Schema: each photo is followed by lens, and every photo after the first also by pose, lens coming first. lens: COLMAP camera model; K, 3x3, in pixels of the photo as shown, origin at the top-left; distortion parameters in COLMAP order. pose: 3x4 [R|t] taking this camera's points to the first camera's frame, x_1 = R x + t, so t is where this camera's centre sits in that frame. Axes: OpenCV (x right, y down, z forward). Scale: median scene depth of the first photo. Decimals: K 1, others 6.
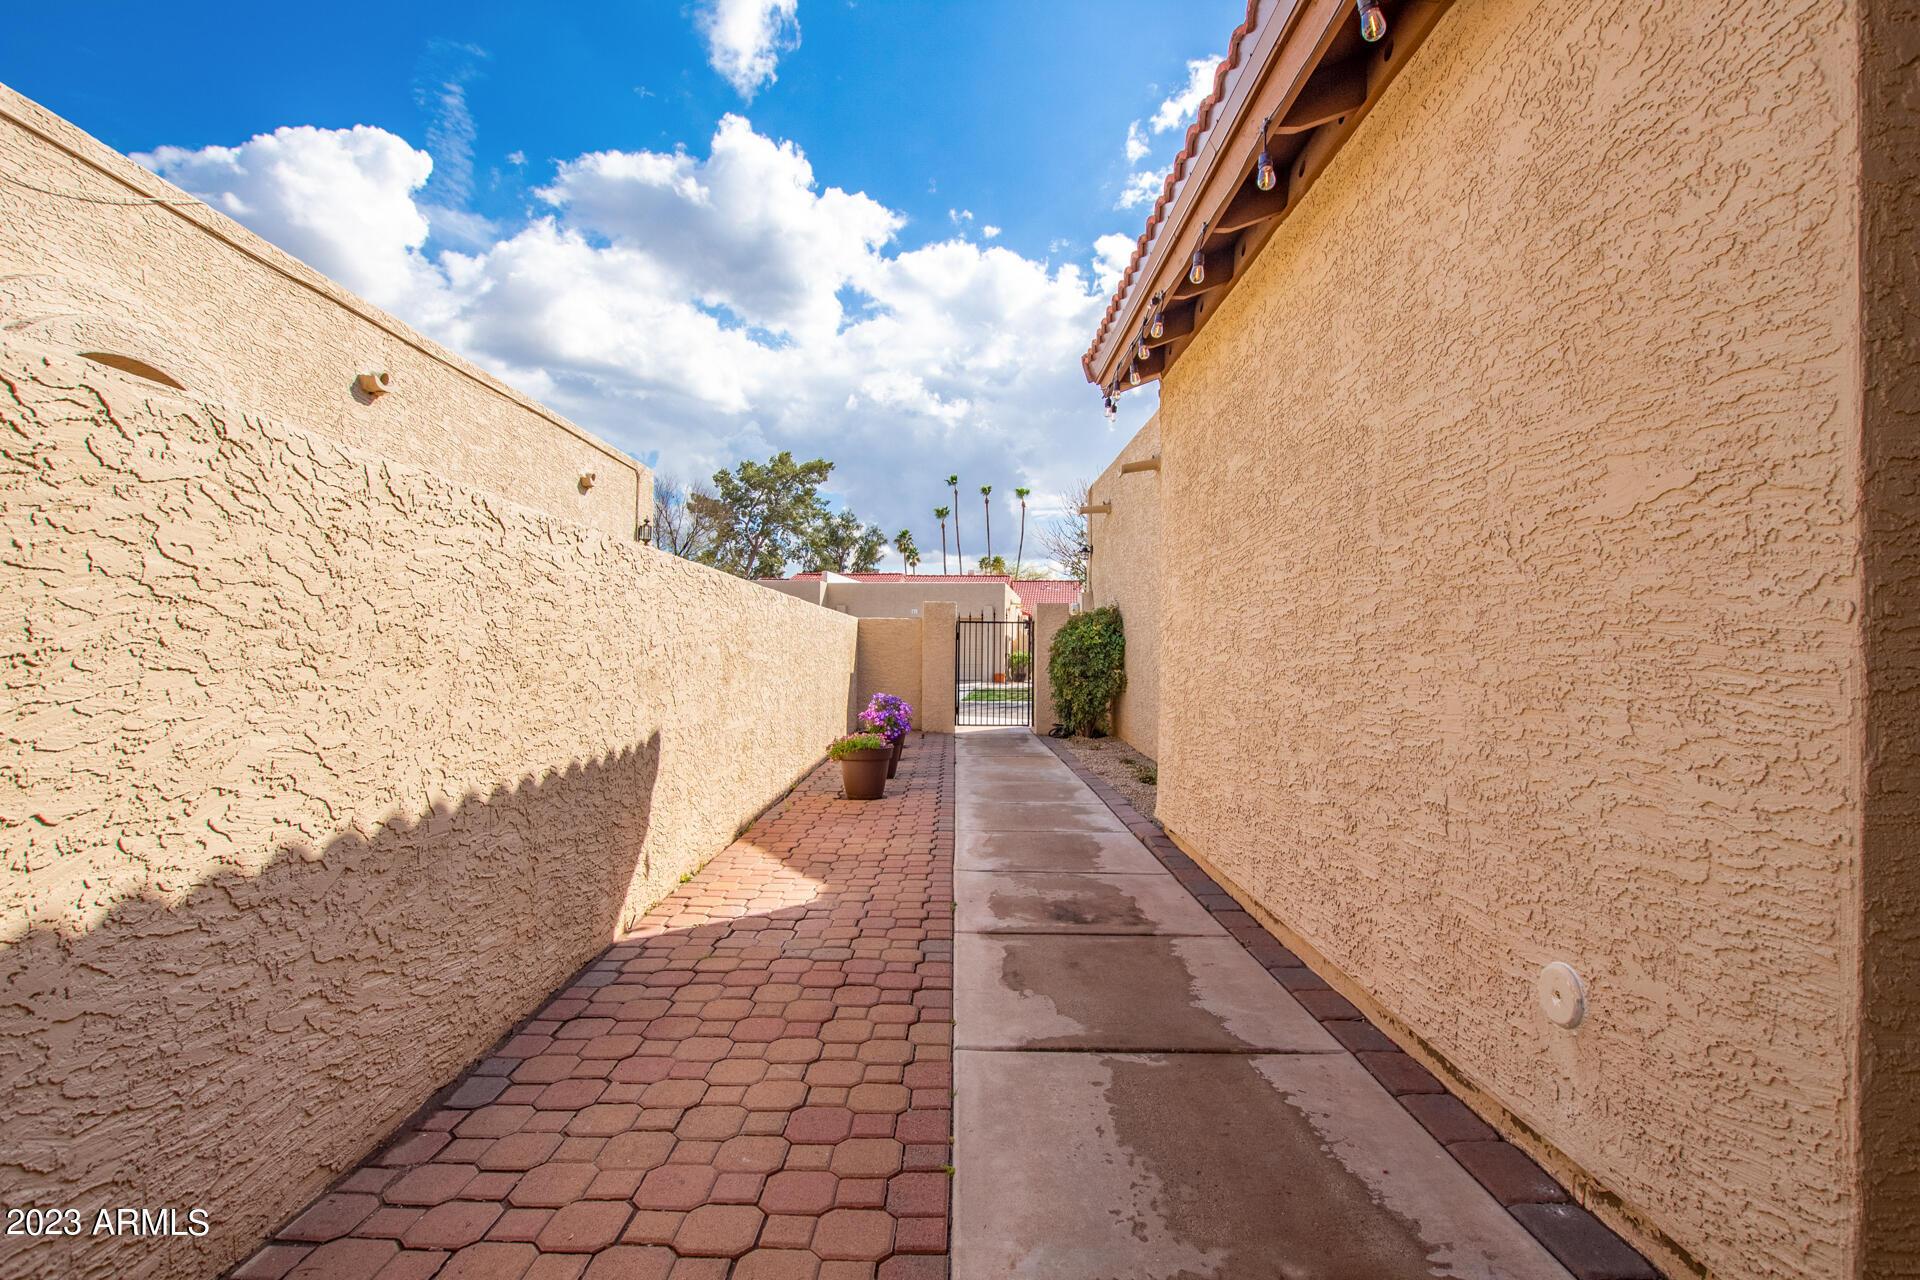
lens RADIAL K [[907.2, 0, 964.6], [0, 907.2, 648.6], [0, 0, 1]] dist [-0.045291, 0.011229]
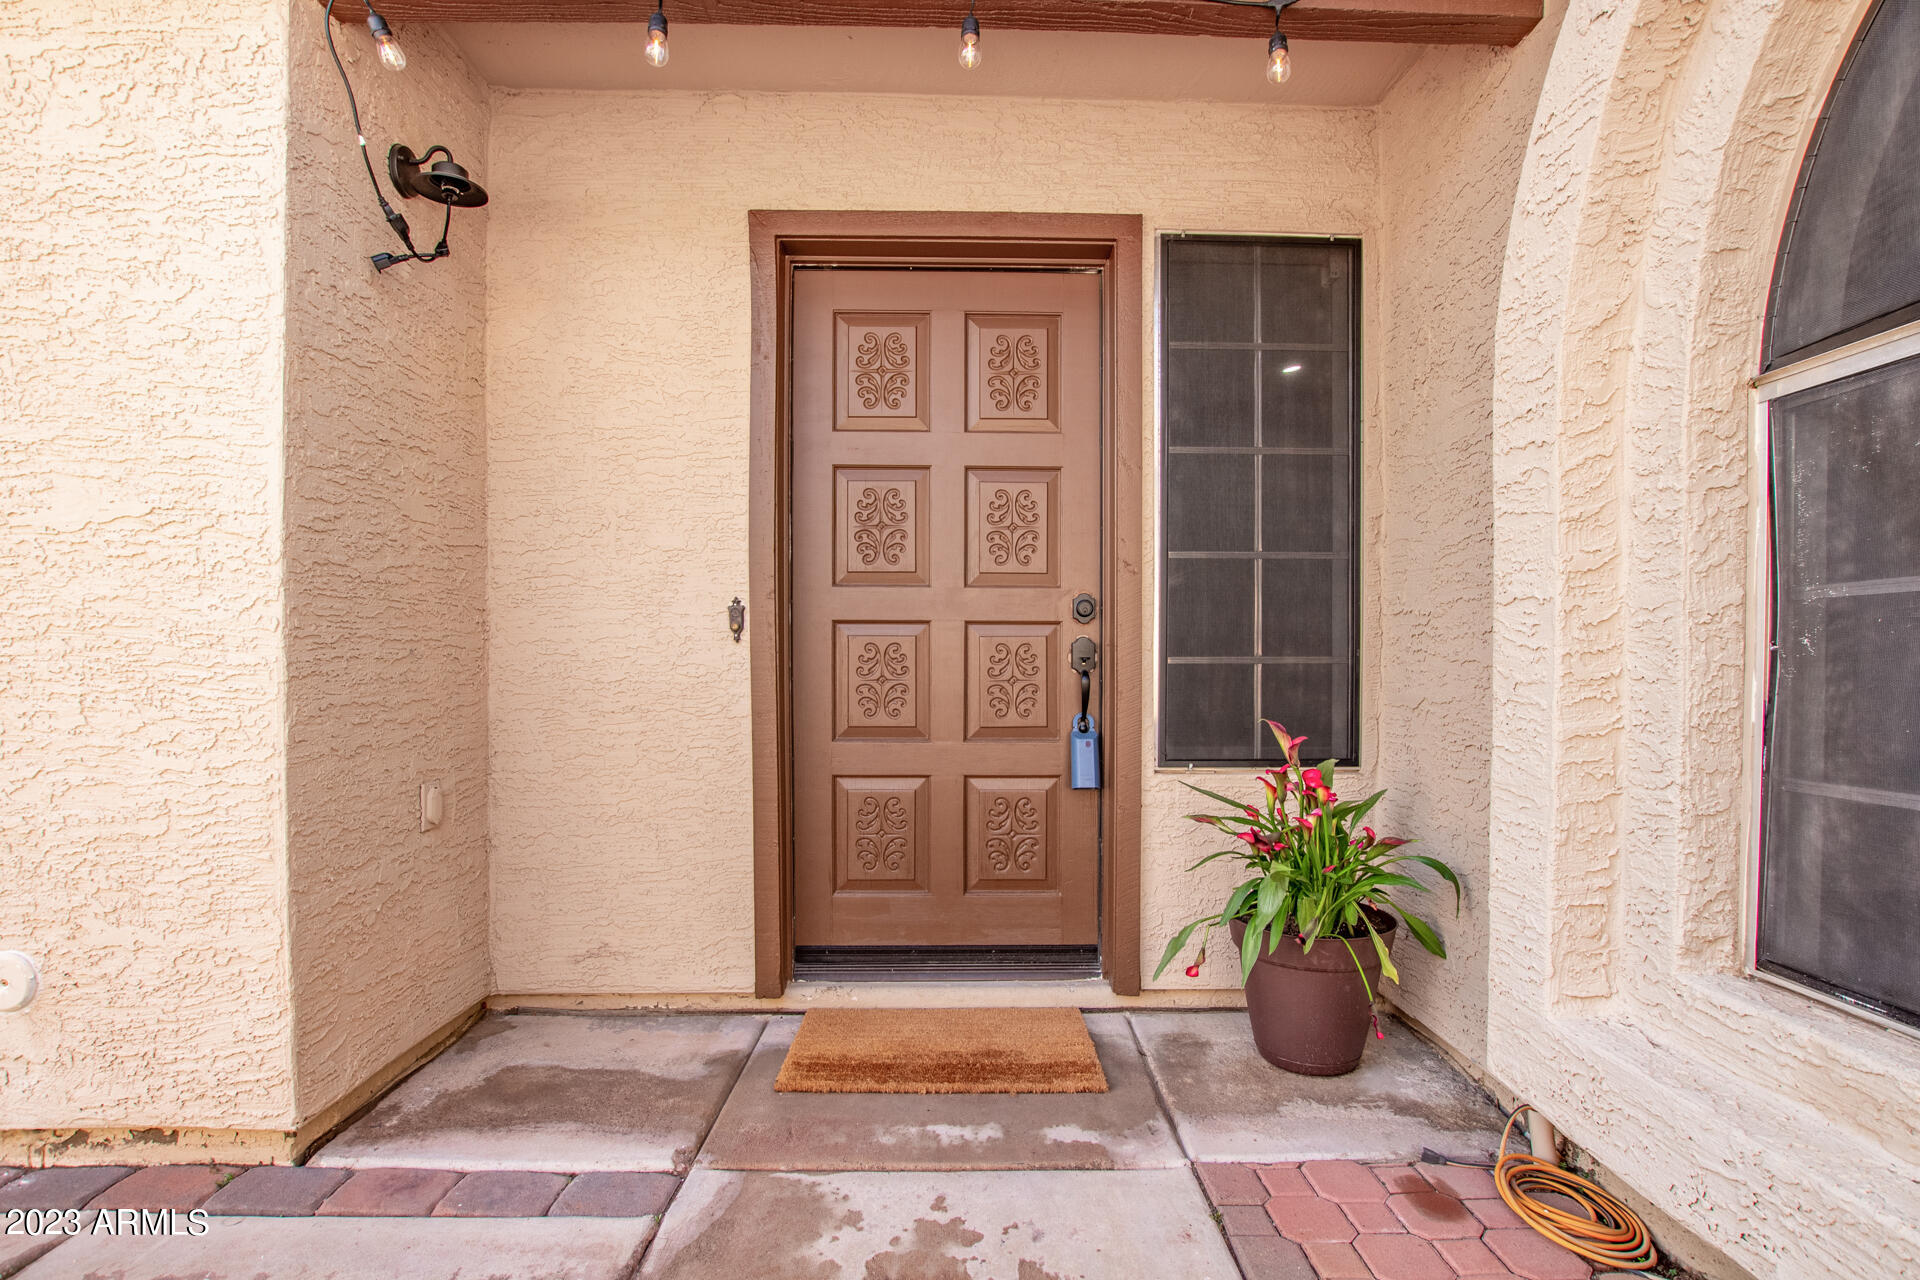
lens RADIAL K [[907.2, 0, 964.6], [0, 907.2, 648.6], [0, 0, 1]] dist [-0.045291, 0.011229]
pose [[-0.003931, 0.002185, 0.999990, -0.433898], [-0.001980, 0.999996, -0.002193, 0.000045], [-0.999990, -0.001988, -0.003926, -0.145520]]
